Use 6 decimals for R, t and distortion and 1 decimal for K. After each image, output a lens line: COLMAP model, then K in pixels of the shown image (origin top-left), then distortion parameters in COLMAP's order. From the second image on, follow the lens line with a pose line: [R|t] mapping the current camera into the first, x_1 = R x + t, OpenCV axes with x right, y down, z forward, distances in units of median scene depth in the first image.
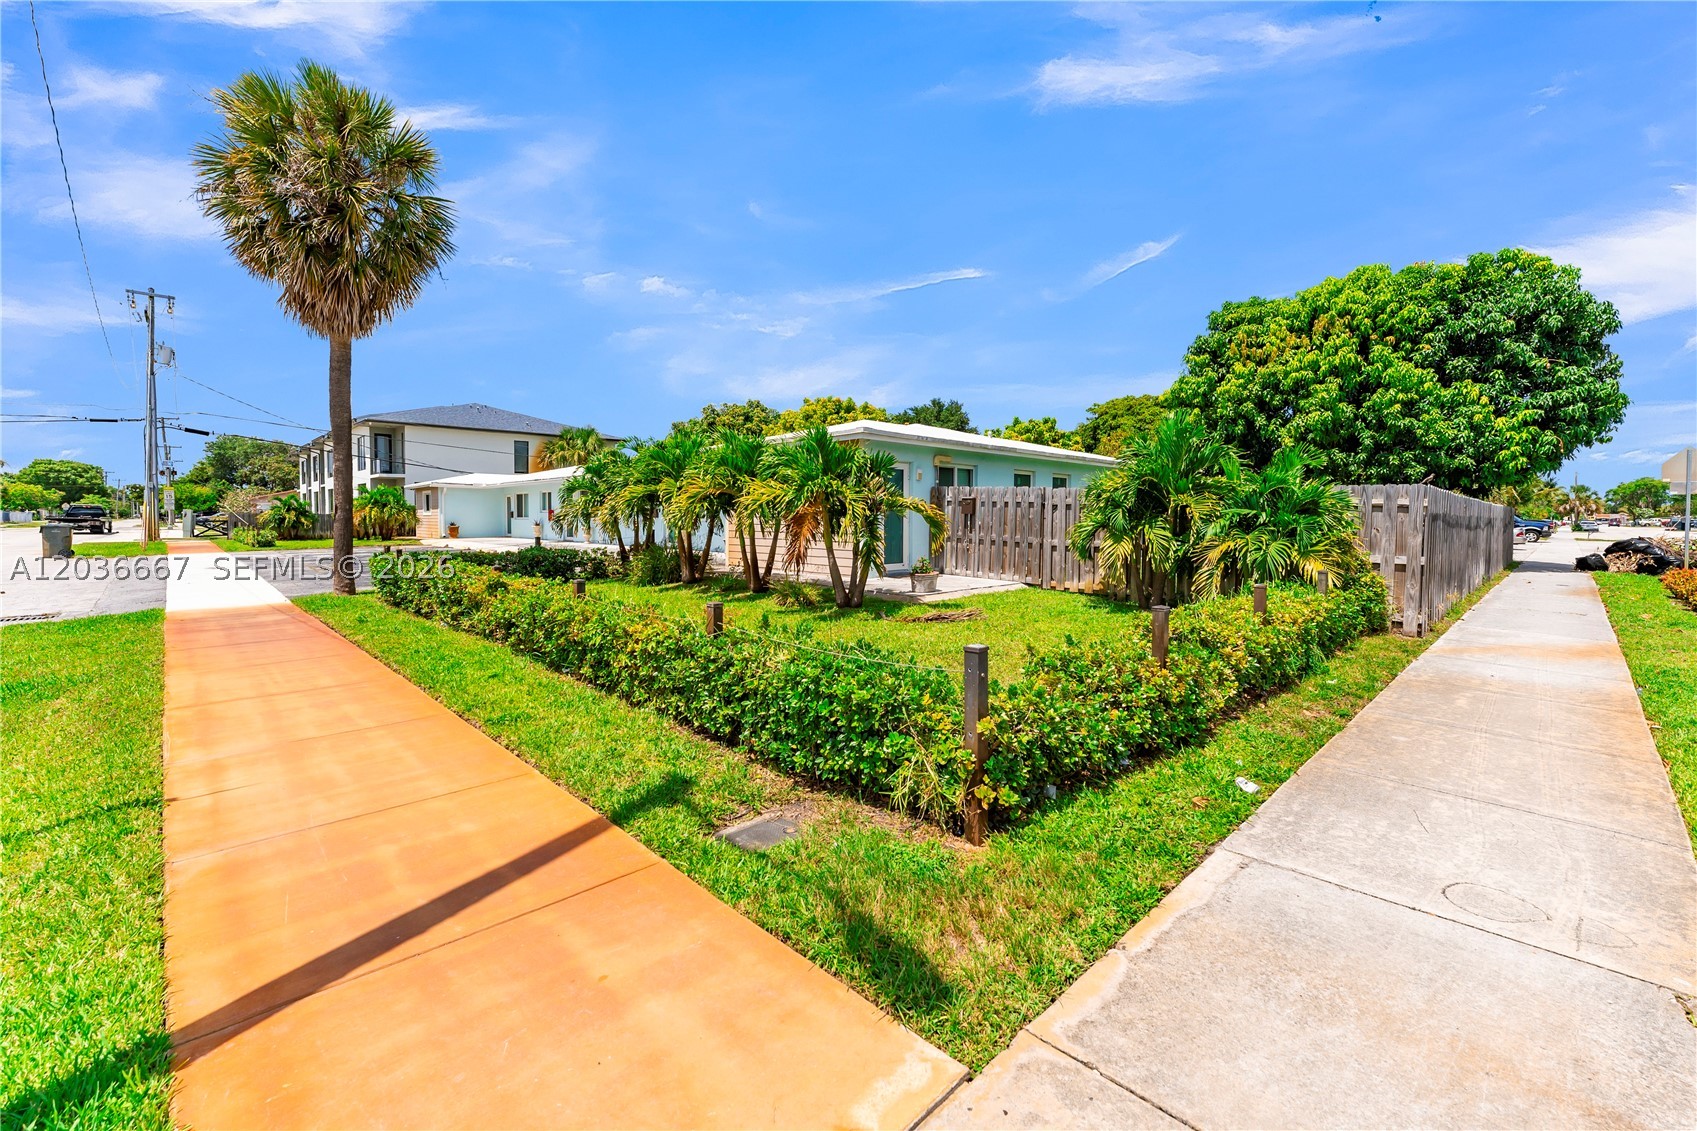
lens RADIAL K [[685.0, 0, 852.1], [0, 685.0, 536.1], [0, 0, 1]] dist [-0.001118, 0.000154]
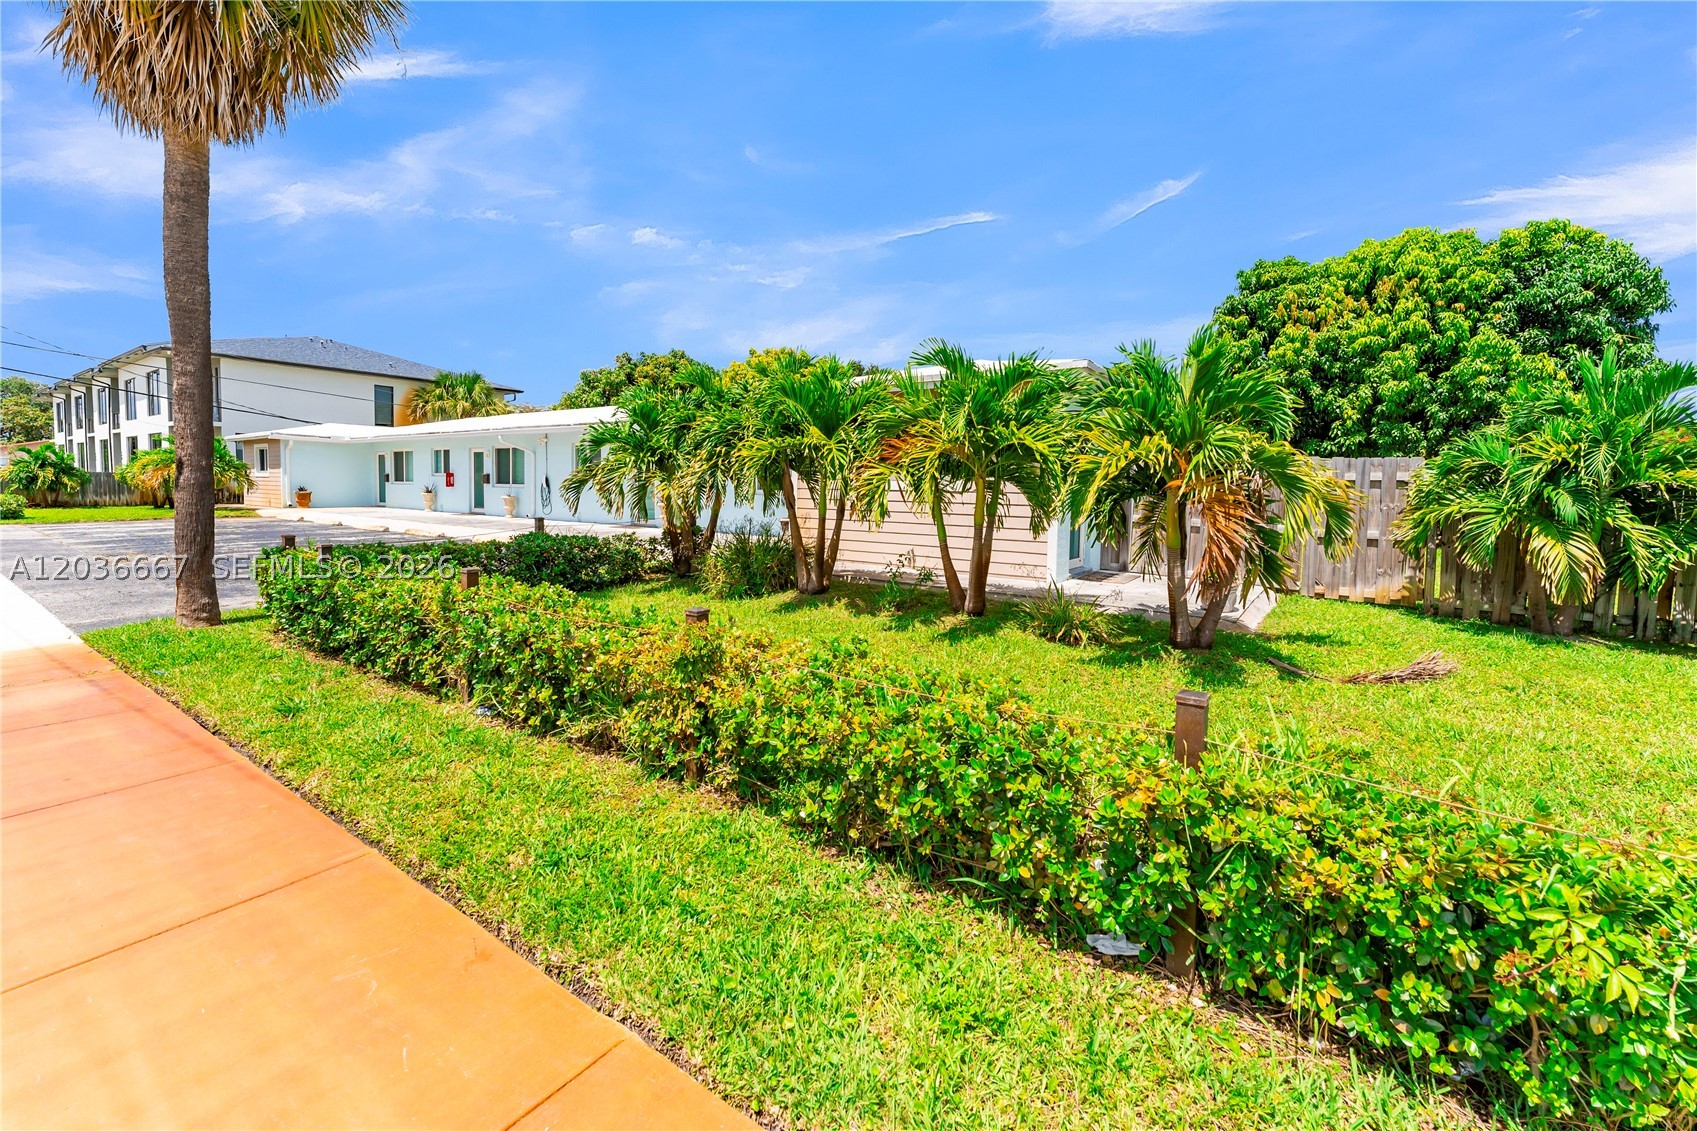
lens RADIAL K [[701.8, 0, 865.6], [0, 701.8, 525.2], [0, 0, 1]] dist [-0.001071, 0.000203]
pose [[0.983521, 0.005140, 0.180722, -0.178805], [-0.010171, 0.999586, 0.026924, -0.007612], [-0.180508, -0.028319, 0.983166, 0.199723]]
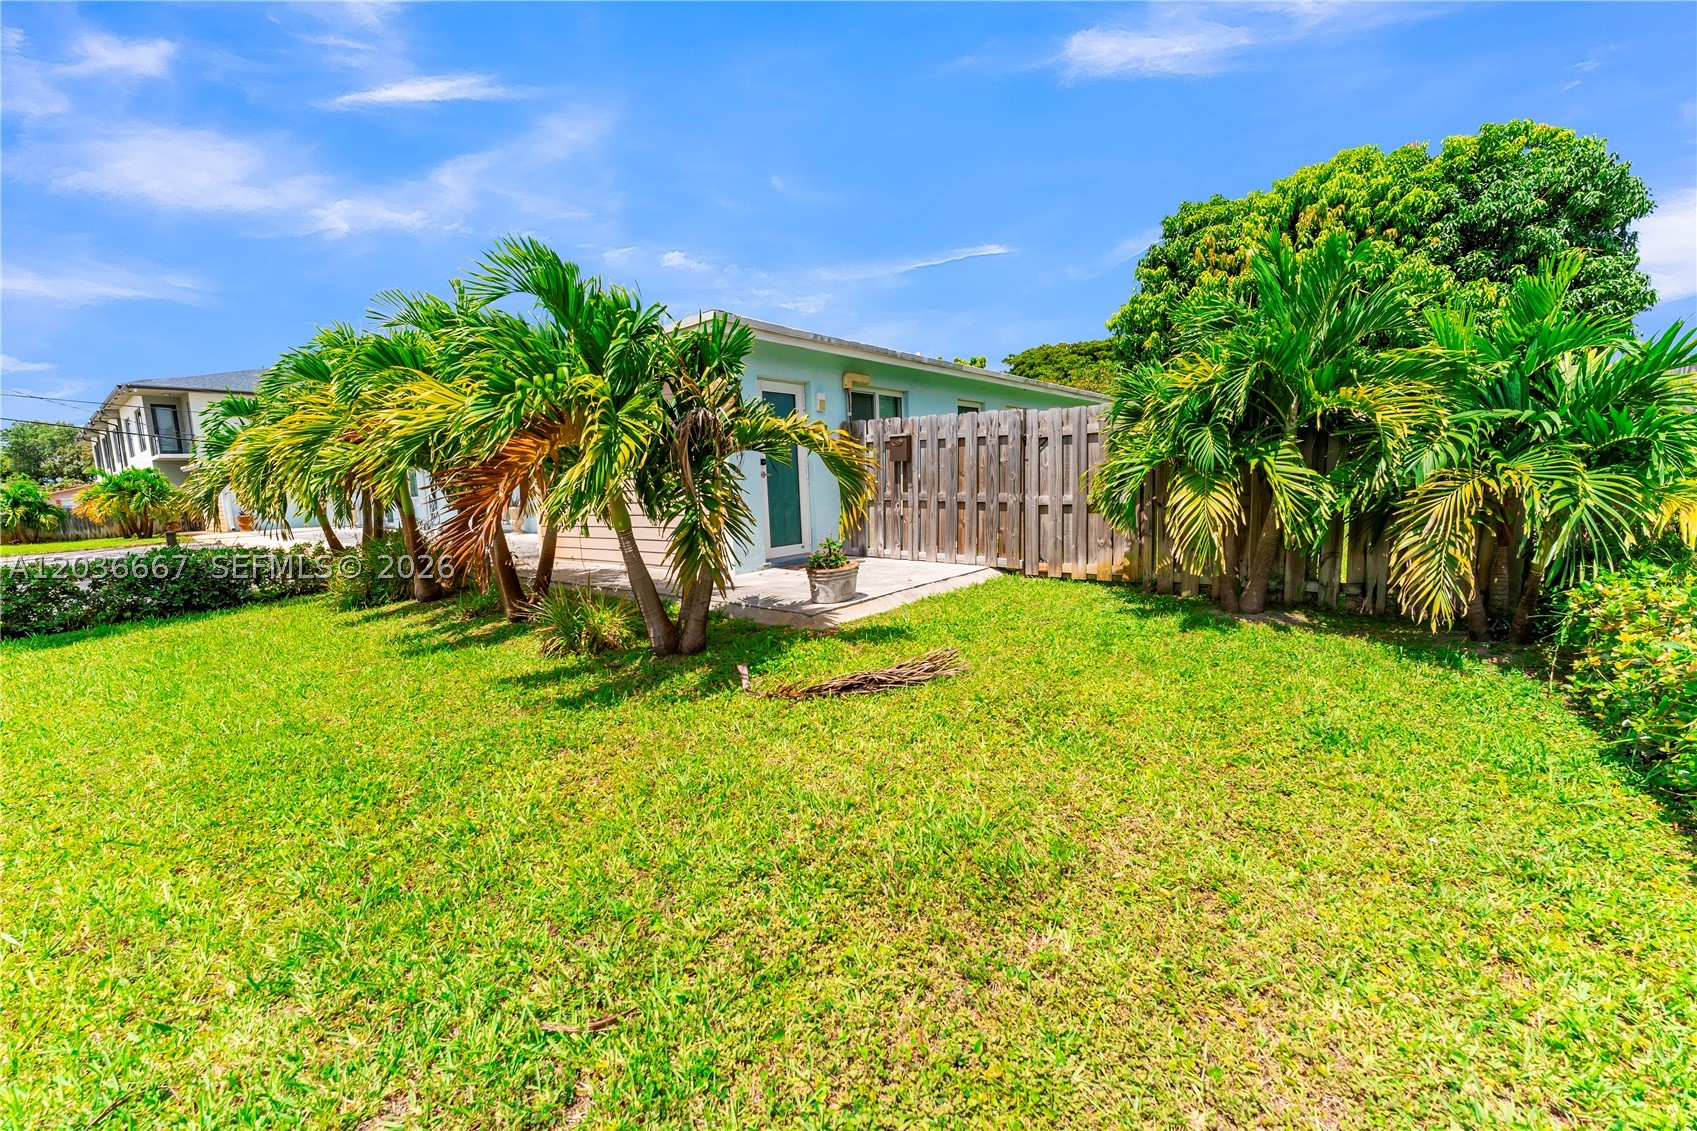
lens RADIAL K [[680.6, 0, 845.0], [0, 680.6, 564.3], [0, 0, 1]] dist [0.000389, -0.000028]
pose [[0.992871, -0.056569, 0.104919, 0.029001], [0.046855, 0.994577, 0.092847, 0.001034], [-0.109602, -0.087269, 0.990137, 0.230379]]
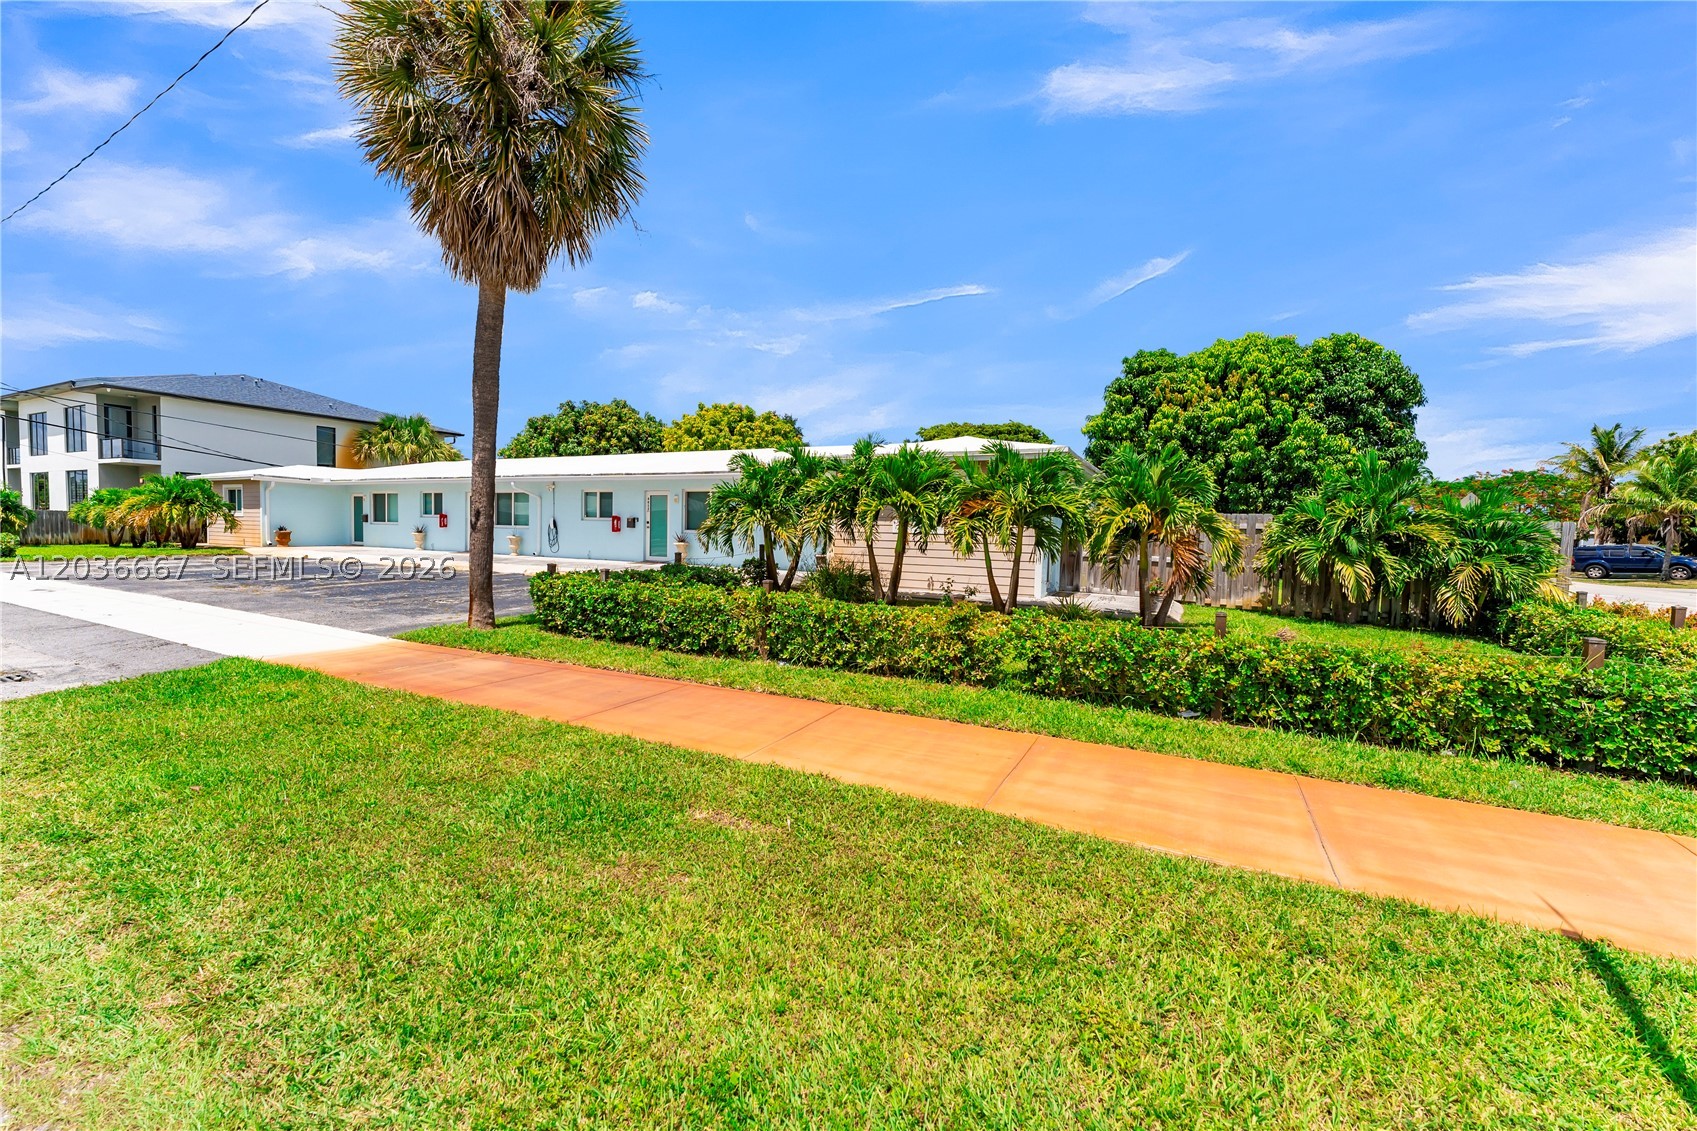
lens RADIAL K [[668.8, 0, 858.9], [0, 668.8, 567.9], [0, 0, 1]] dist [0.001420, 0.000016]
pose [[0.947830, 0.002088, 0.318770, -0.325185], [-0.011901, 0.999513, 0.028841, -0.003977], [-0.318554, -0.031130, 0.947393, 0.093414]]
